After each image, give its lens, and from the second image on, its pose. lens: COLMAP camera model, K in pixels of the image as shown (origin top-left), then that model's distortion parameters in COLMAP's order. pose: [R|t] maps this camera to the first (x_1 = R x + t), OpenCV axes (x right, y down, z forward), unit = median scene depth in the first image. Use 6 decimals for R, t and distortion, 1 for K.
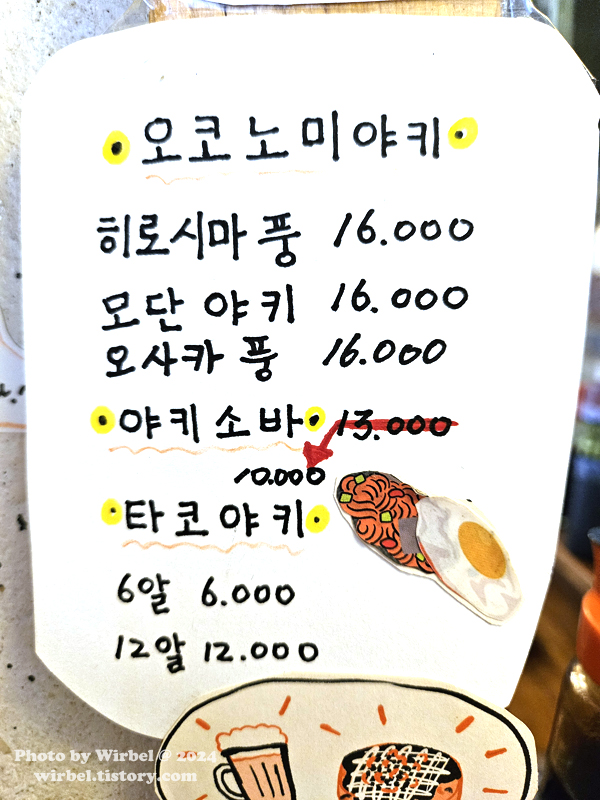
lens RADIAL K [[536.6, 0, 300.3], [0, 536.6, 403.1], [0, 0, 1]] dist [0.008408, -0.024525]
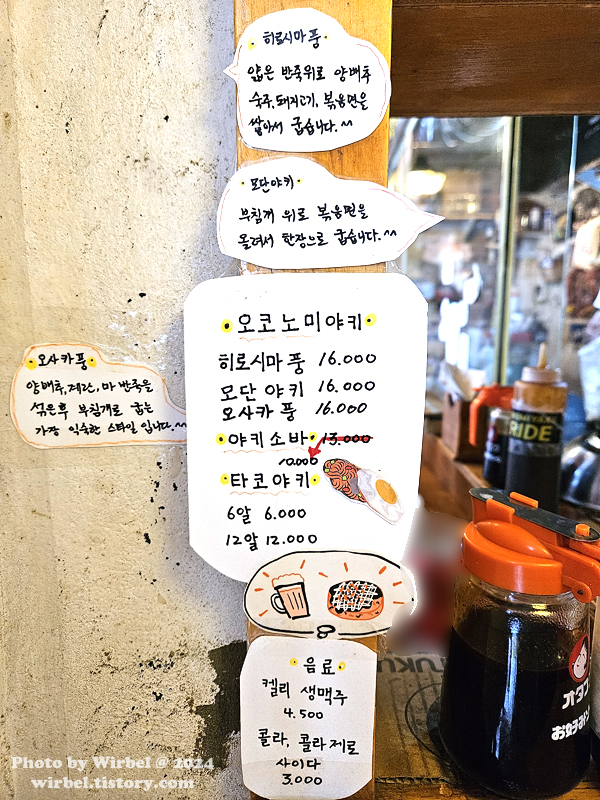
lens RADIAL K [[536.6, 0, 296.9], [0, 536.6, 394.2], [0, 0, 1]] dist [0.008408, -0.024525]
pose [[0.999628, -0.023735, -0.013413, -0.006472], [0.023732, 0.999718, -0.000345, -0.156587], [0.013417, 0.000027, 0.999910, -1.334217]]
